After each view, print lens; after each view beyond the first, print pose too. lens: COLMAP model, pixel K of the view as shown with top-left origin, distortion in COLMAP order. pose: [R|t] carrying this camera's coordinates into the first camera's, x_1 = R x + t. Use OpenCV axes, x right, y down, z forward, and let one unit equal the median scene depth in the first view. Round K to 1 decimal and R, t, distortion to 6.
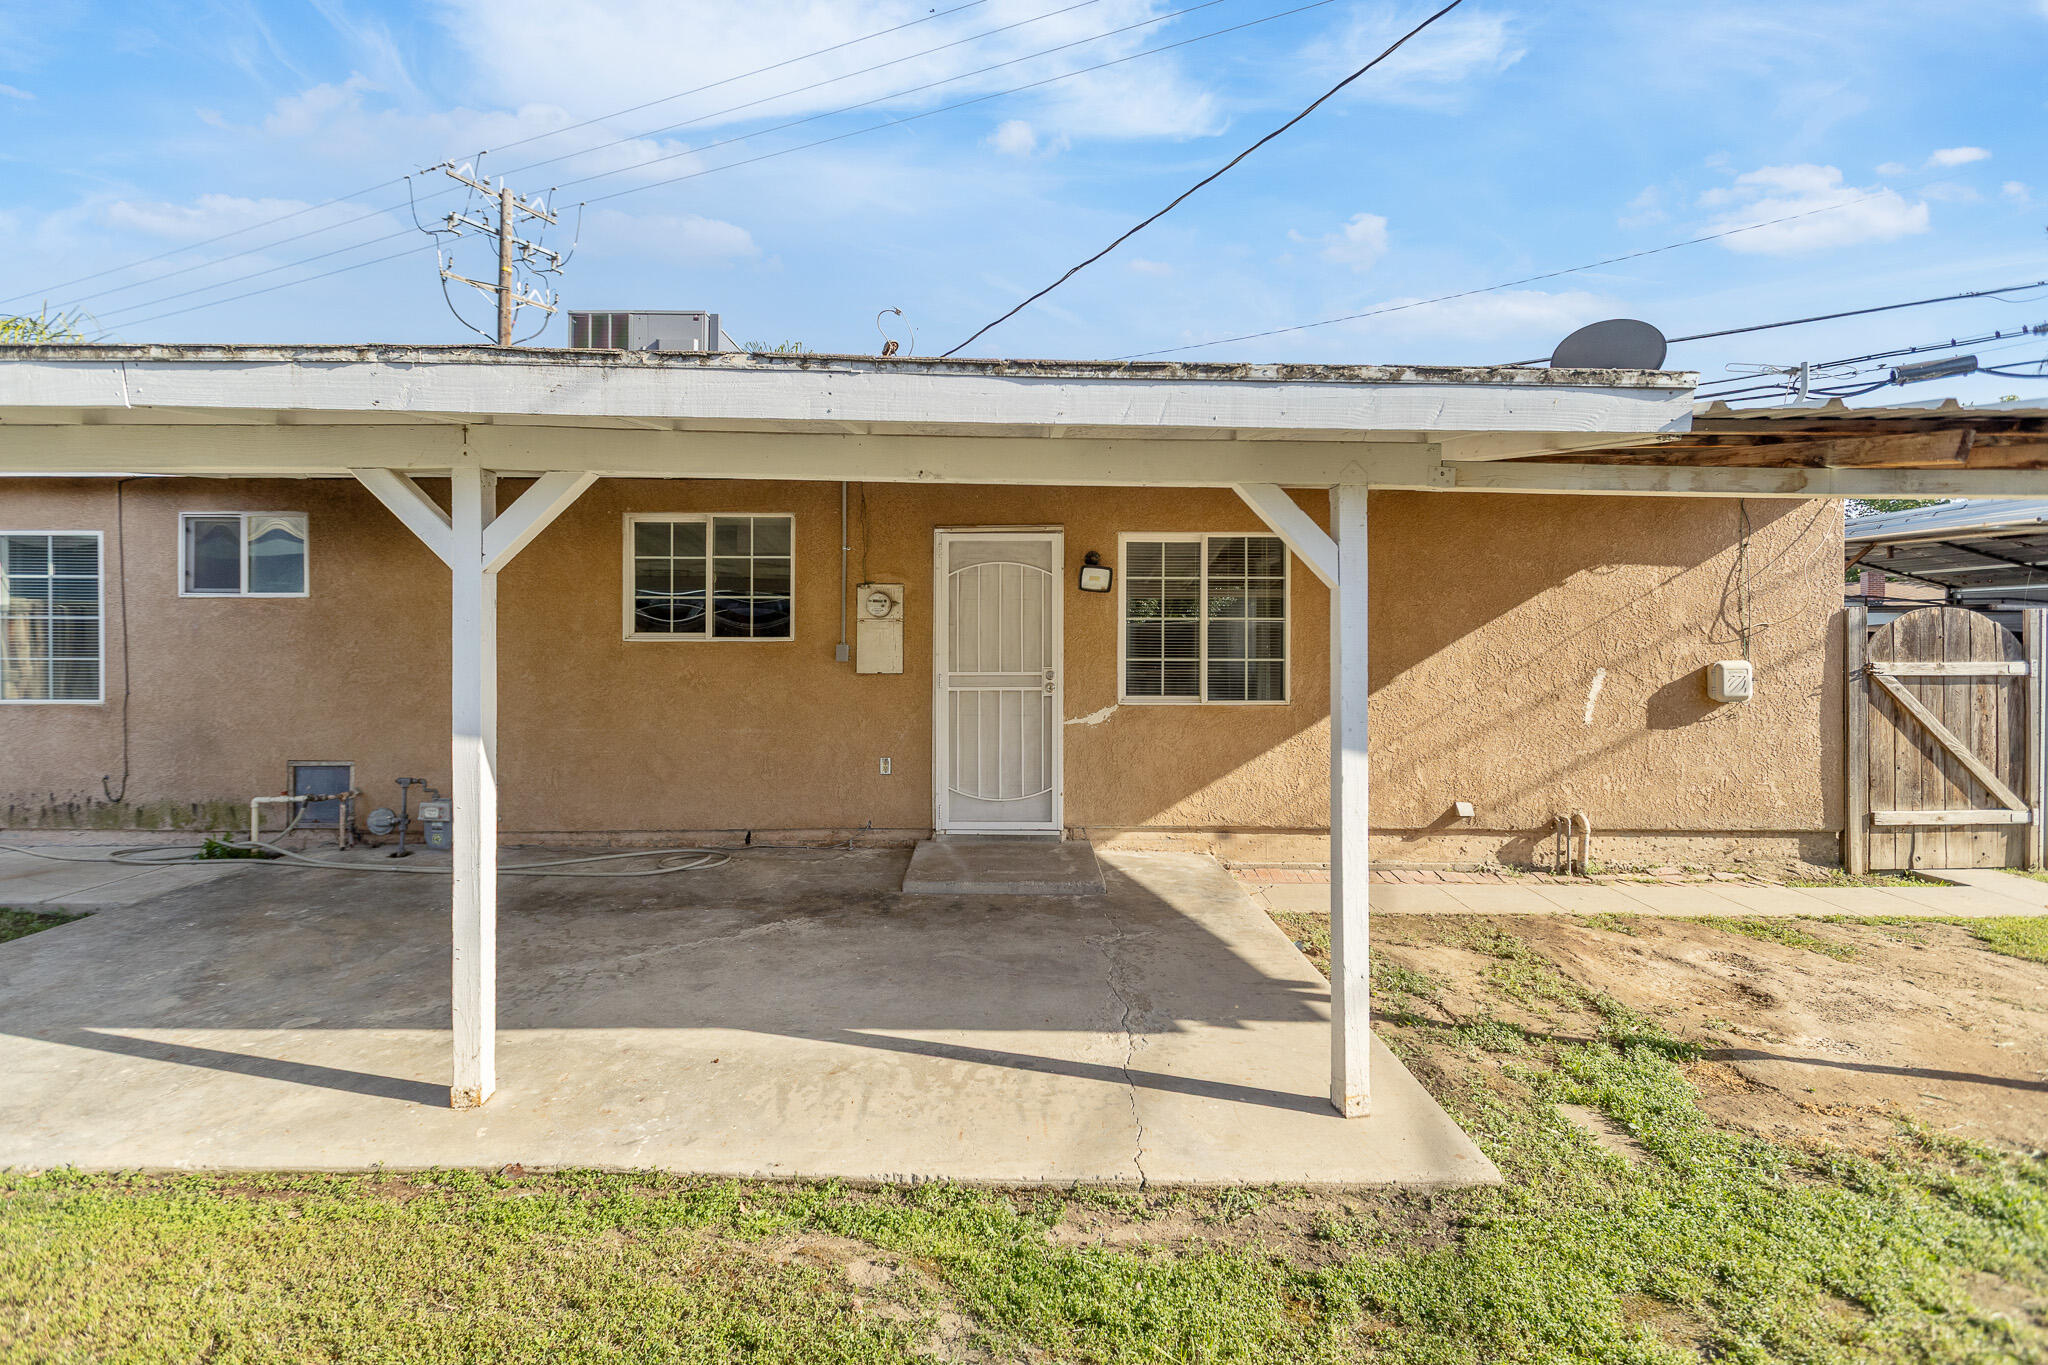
lens RADIAL K [[922.4, 0, 1029.6], [0, 922.4, 681.4], [0, 0, 1]] dist [0.004013, 0.000118]
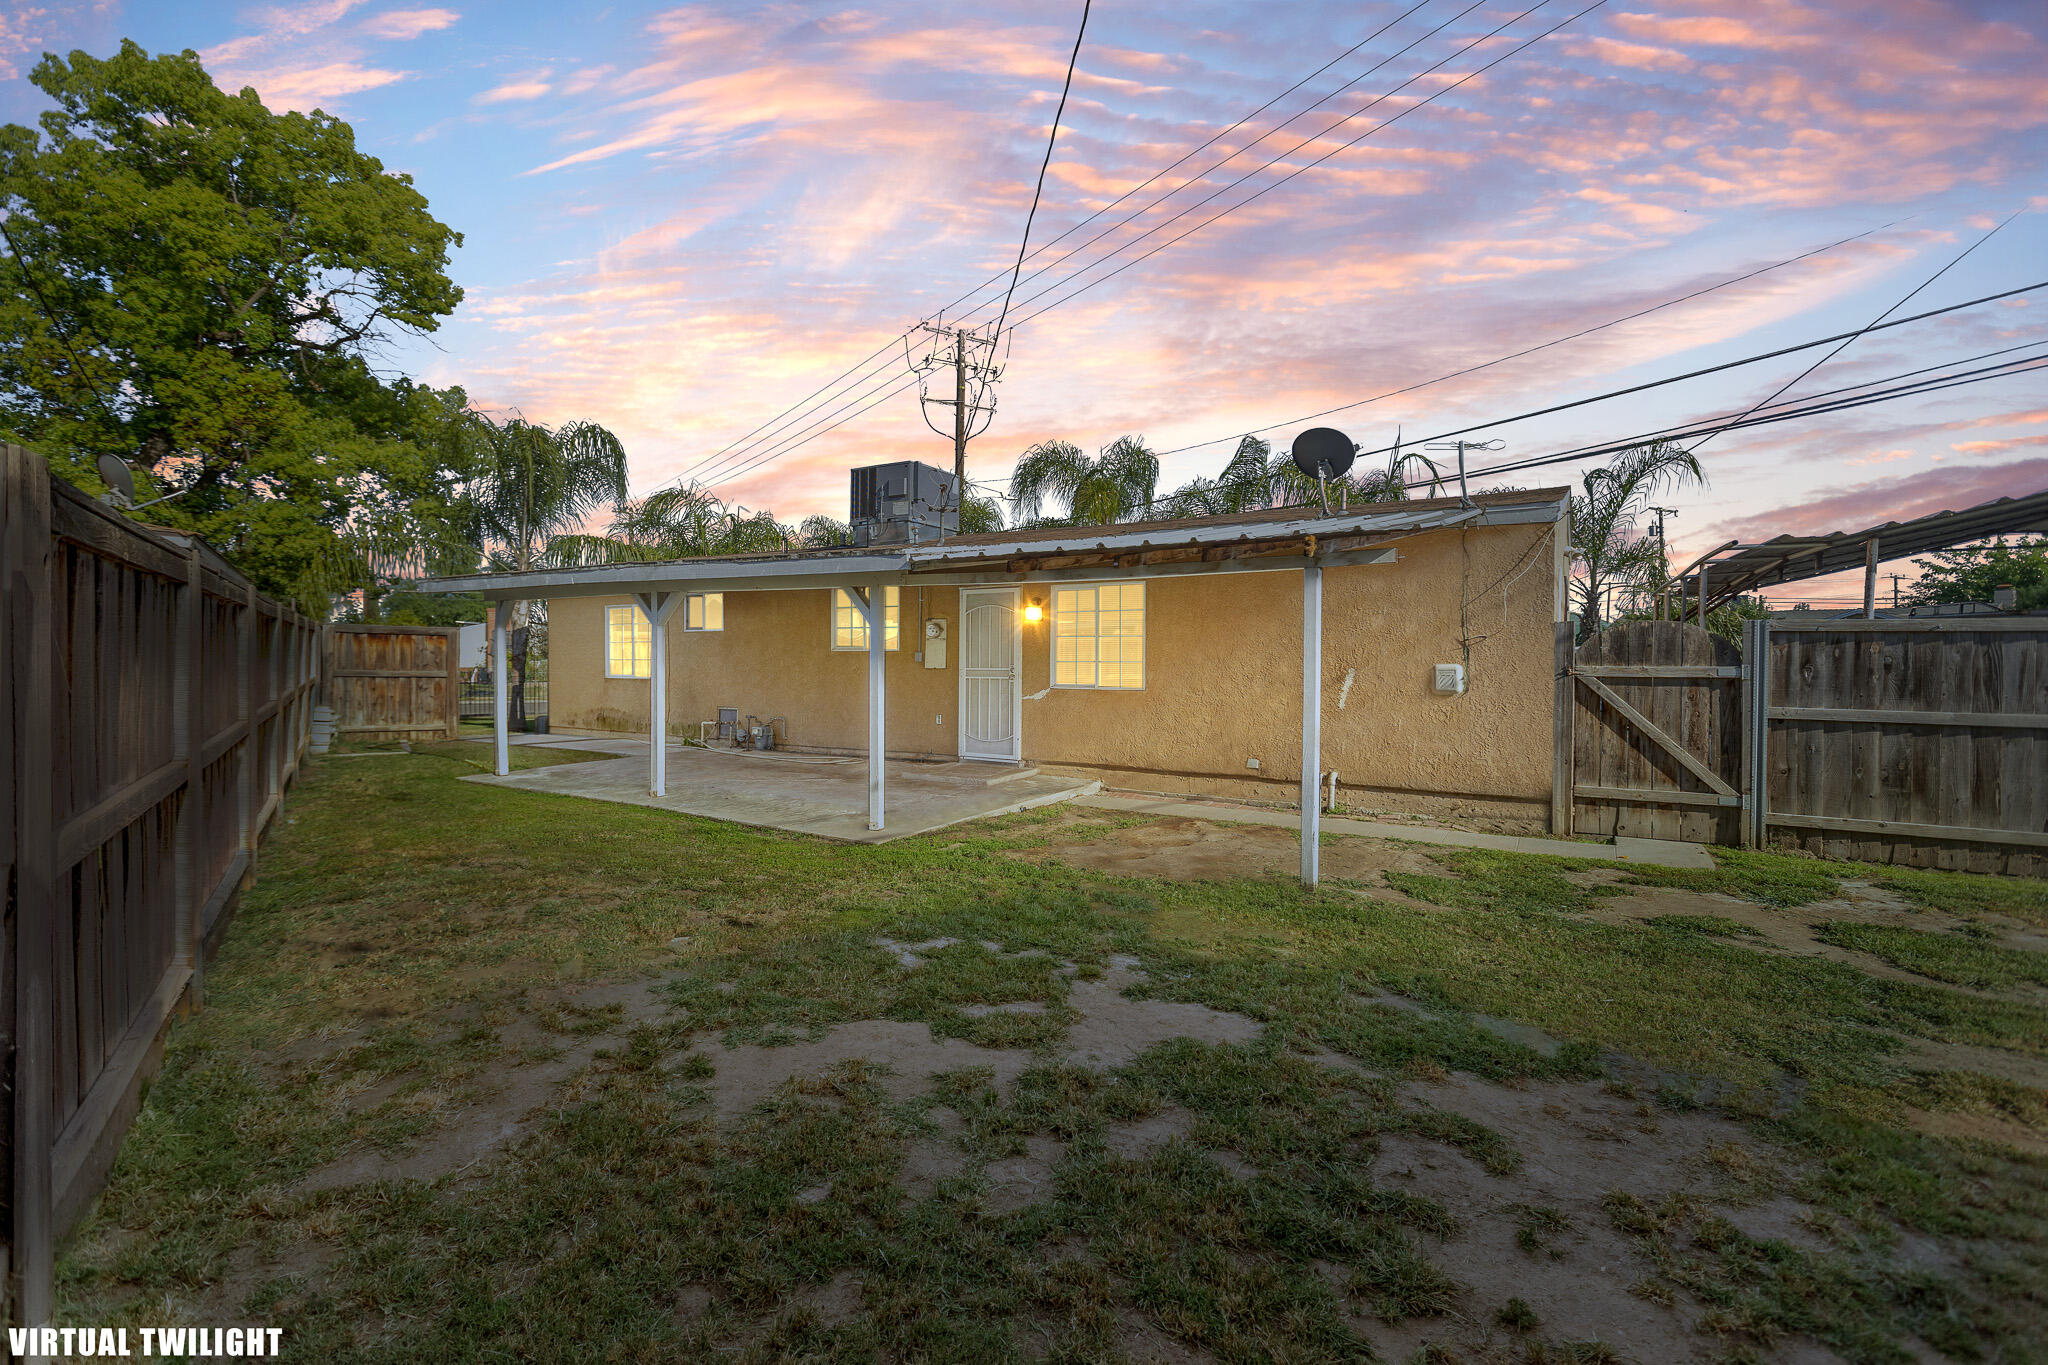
lens RADIAL K [[918.4, 0, 1032.4], [0, 918.4, 671.4], [0, 0, 1]] dist [0.000808, 0.000341]
pose [[0.854292, 0.010109, -0.519694, 0.921994], [-0.021173, 0.999658, -0.015358, 0.021208], [0.519361, 0.024124, 0.854214, -0.436903]]
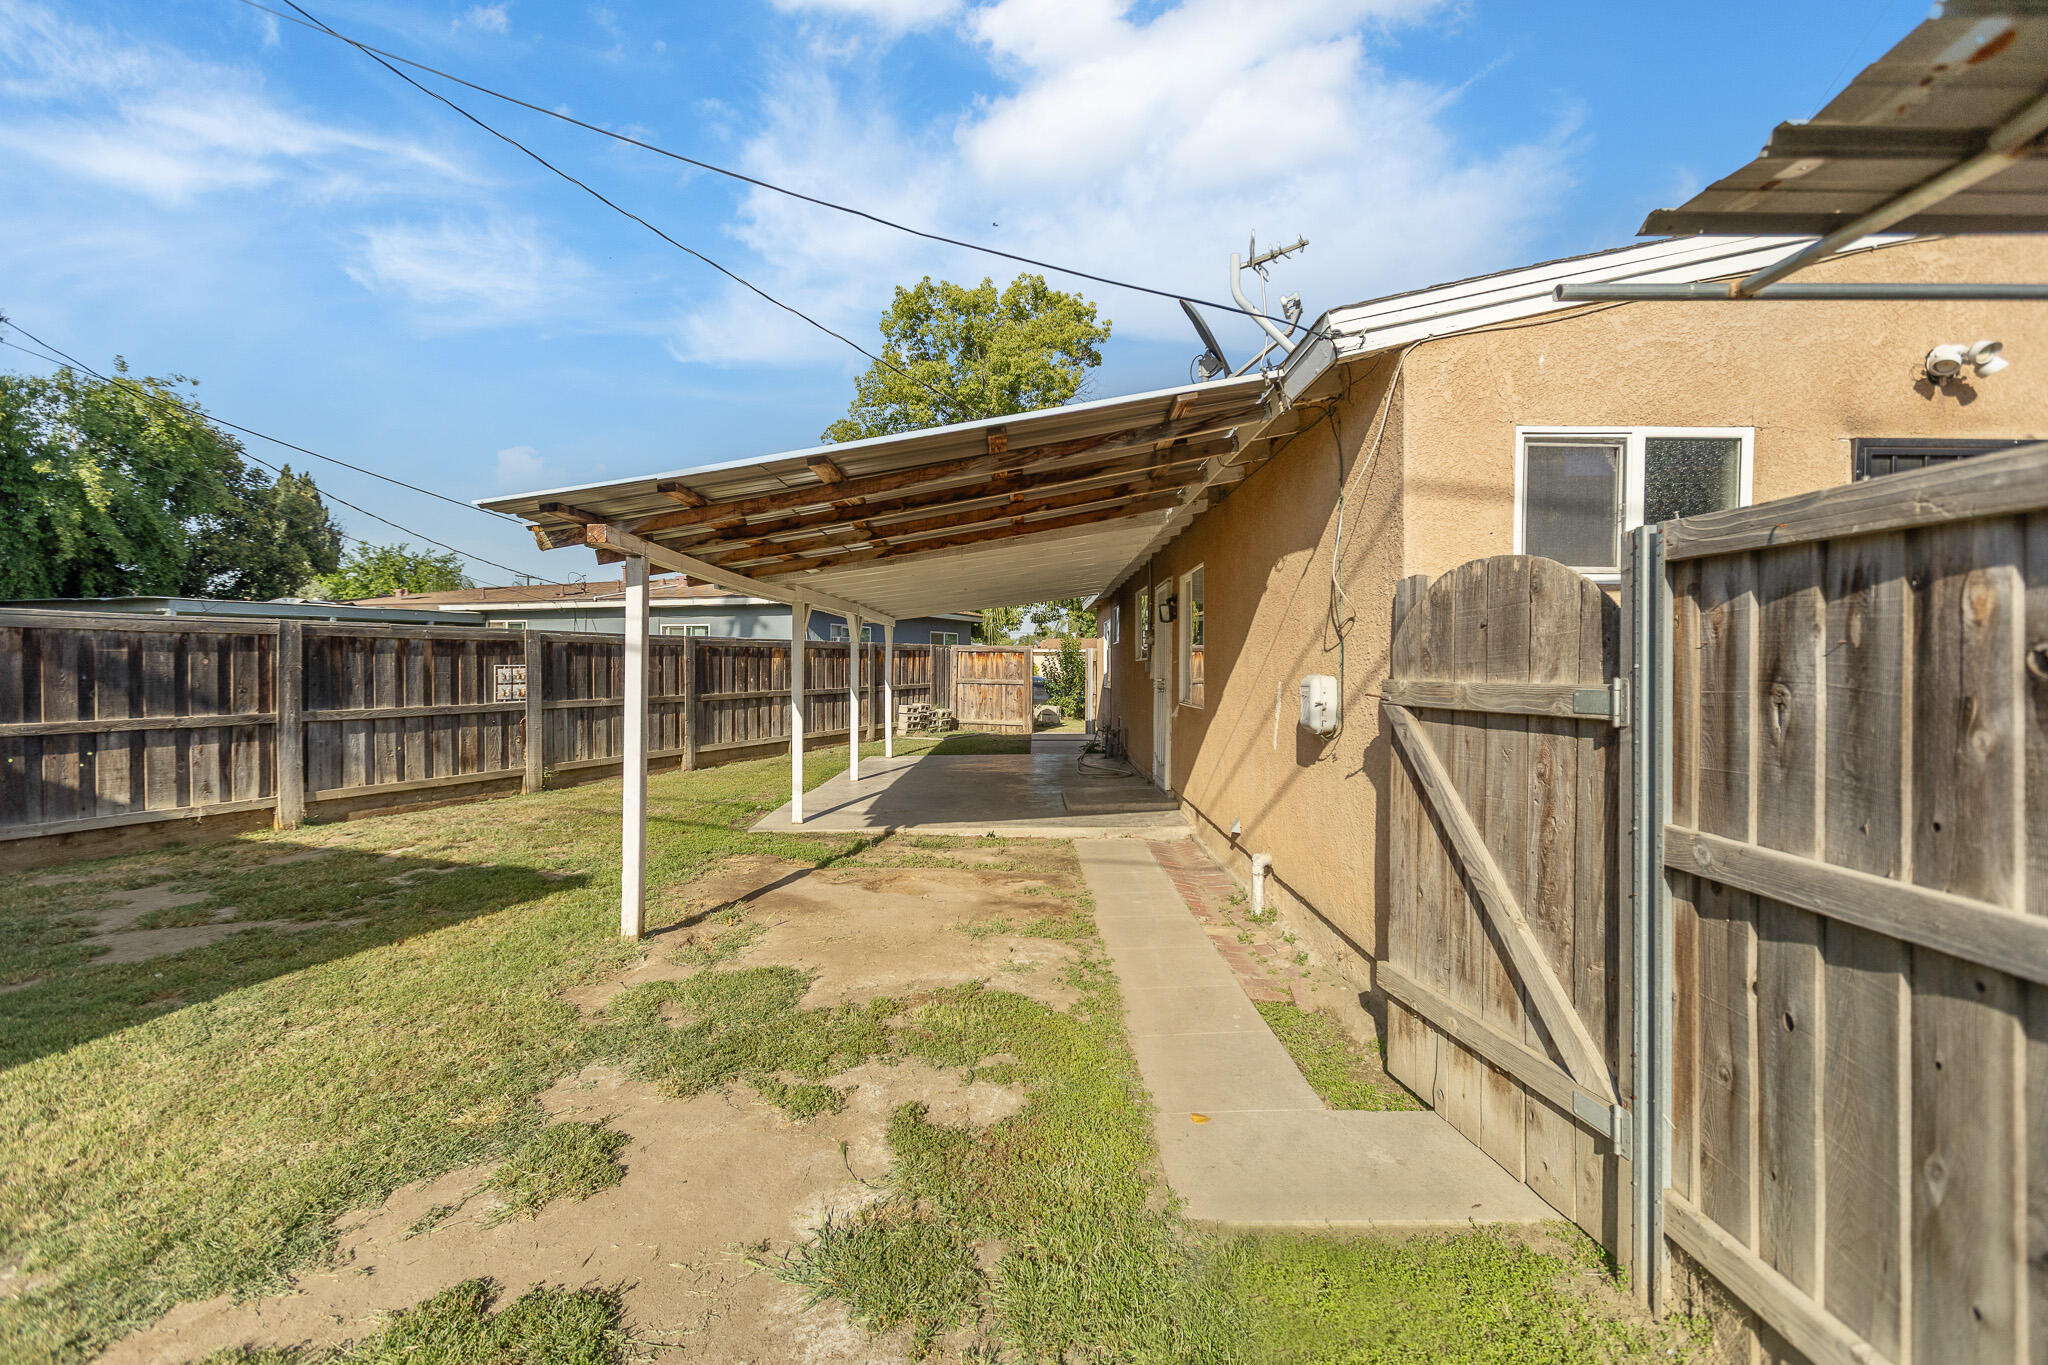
lens RADIAL K [[918.4, 0, 1032.4], [0, 918.4, 671.4], [0, 0, 1]] dist [0.000808, 0.000341]
pose [[0.006457, 0.002247, -0.999977, 1.427706], [-0.037069, 0.999311, 0.002007, -0.018586], [0.999292, 0.037056, 0.006536, 0.771253]]
